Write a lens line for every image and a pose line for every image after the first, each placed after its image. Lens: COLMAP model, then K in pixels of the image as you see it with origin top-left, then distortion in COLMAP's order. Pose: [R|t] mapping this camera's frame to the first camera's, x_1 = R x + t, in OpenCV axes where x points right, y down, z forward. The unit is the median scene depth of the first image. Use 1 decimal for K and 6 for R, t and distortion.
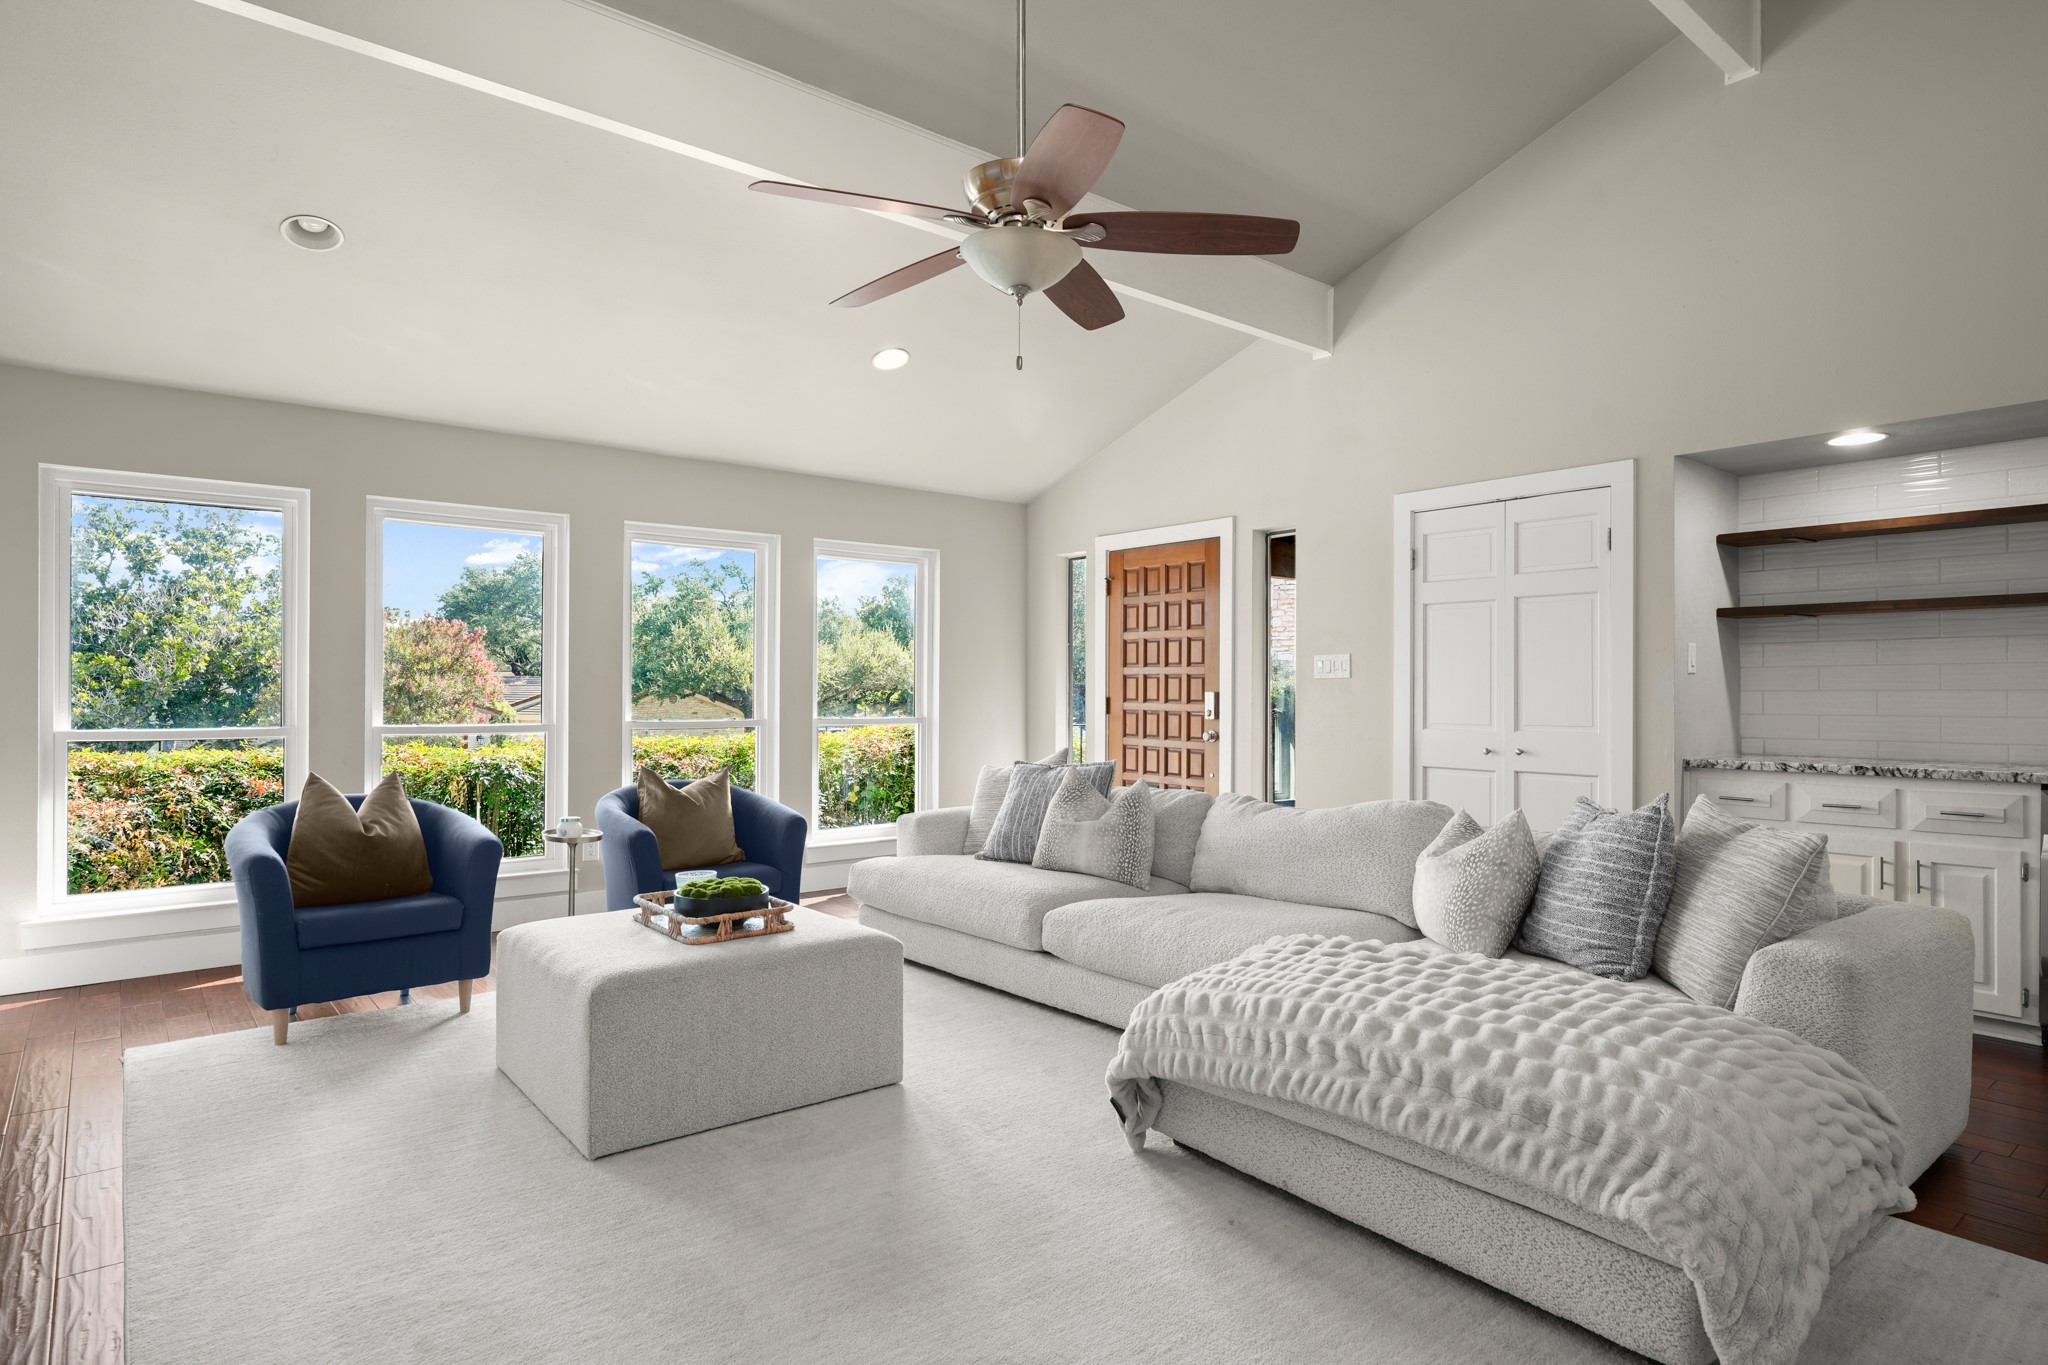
lens RADIAL K [[1117.7, 0, 1025.3], [0, 1117.7, 683.5], [0, 0, 1]] dist [-0.023482, 0.000005]
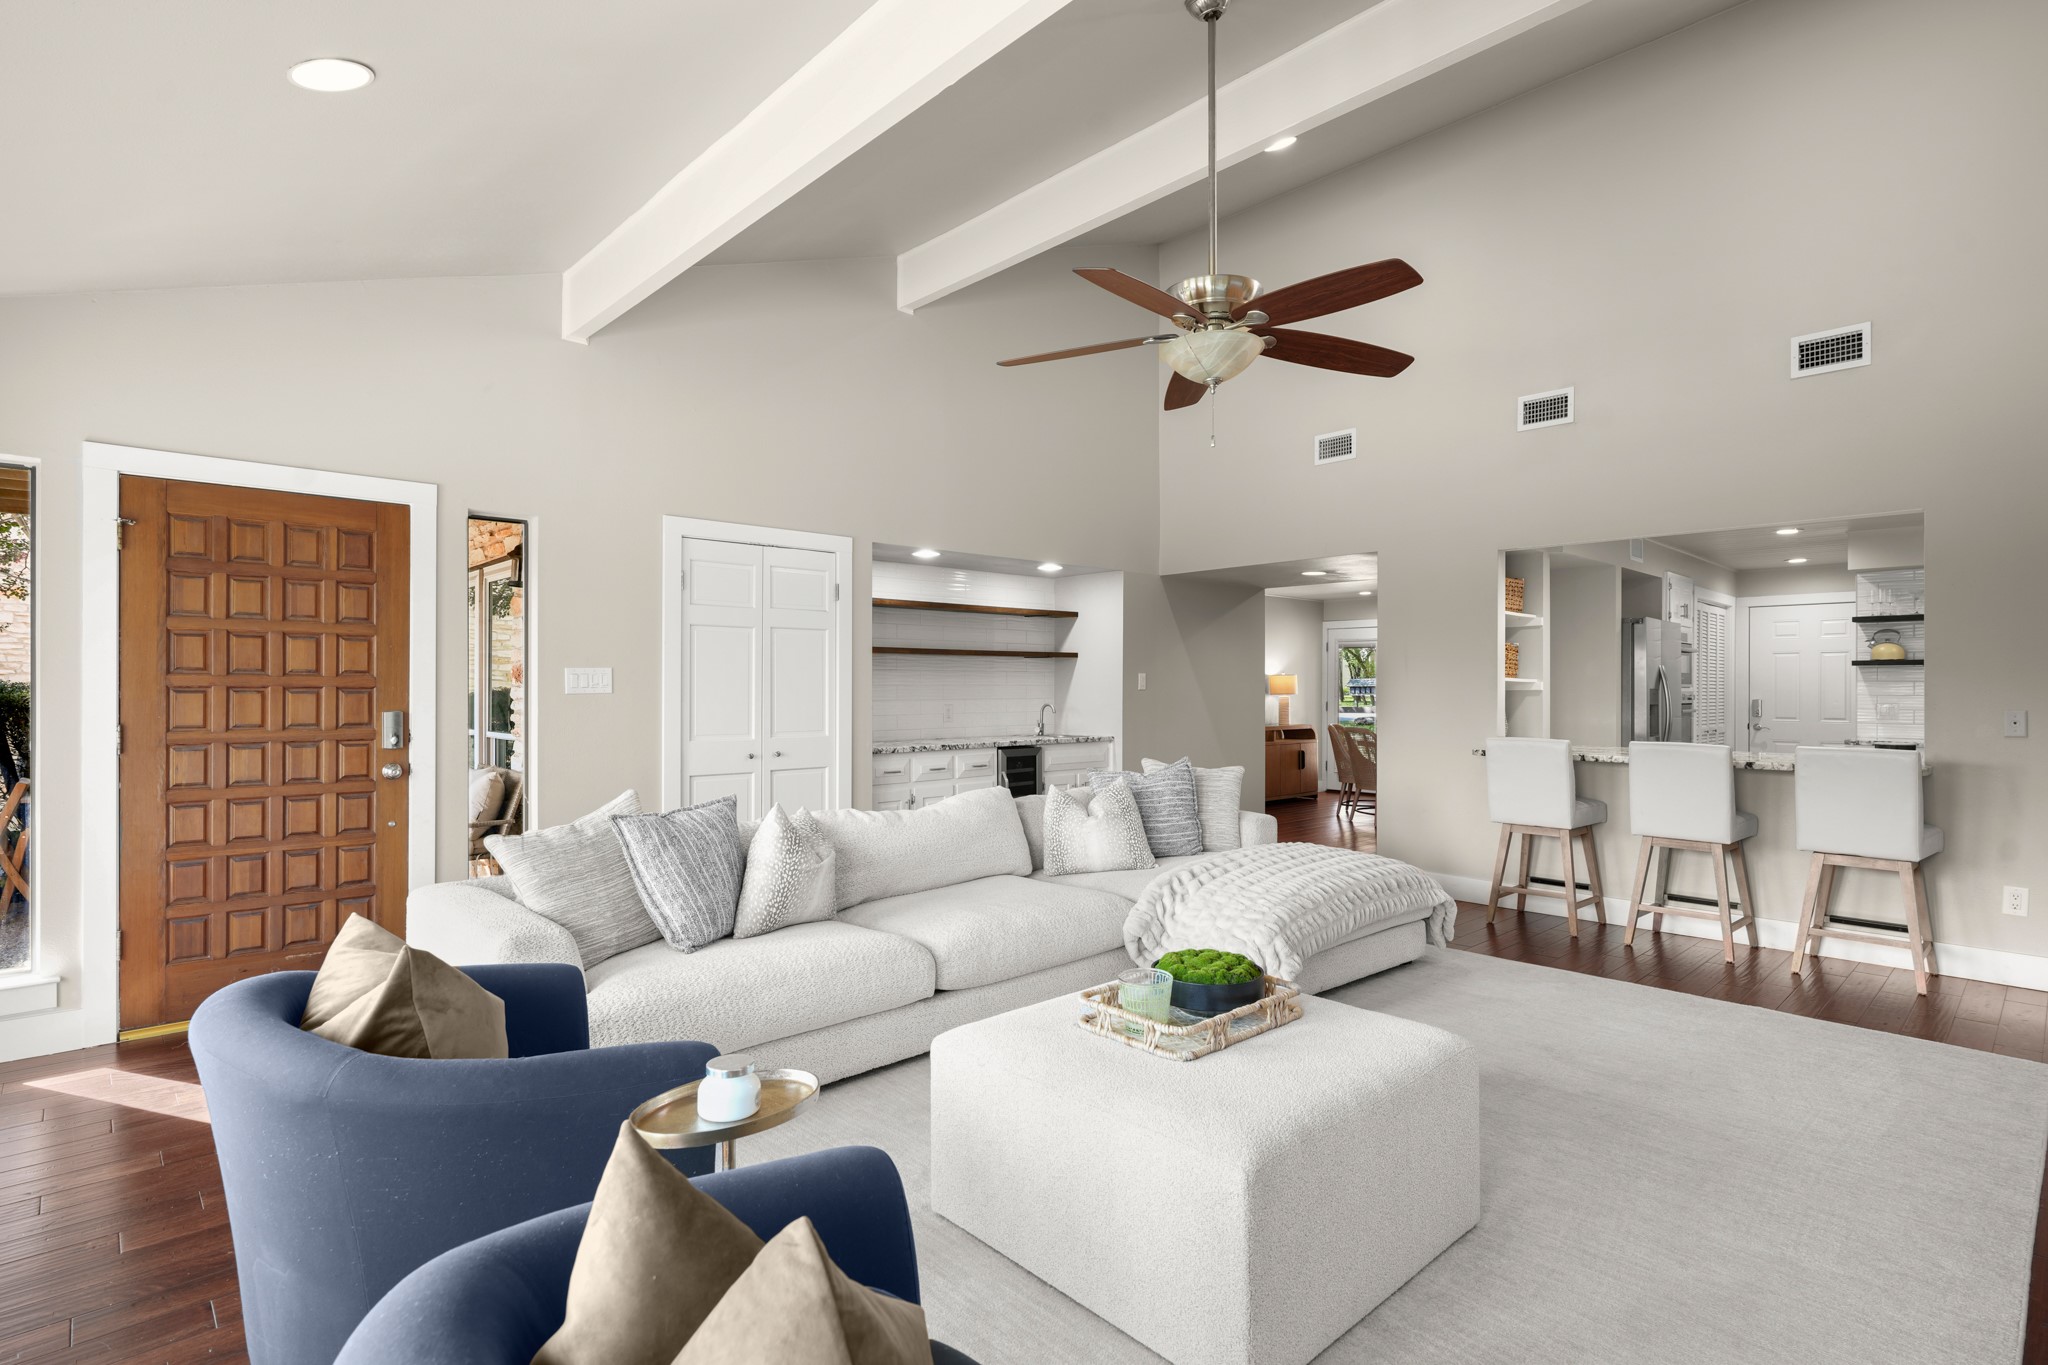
lens RADIAL K [[1007.8, 0, 1021.7], [0, 1007.8, 683.8], [0, 0, 1]] dist [-0.002141, -0.000404]
pose [[-0.063637, 0.005639, 0.997957, -0.572721], [-0.001435, 0.999982, -0.005742, -0.008092], [-0.997972, -0.001797, -0.063628, 0.677464]]
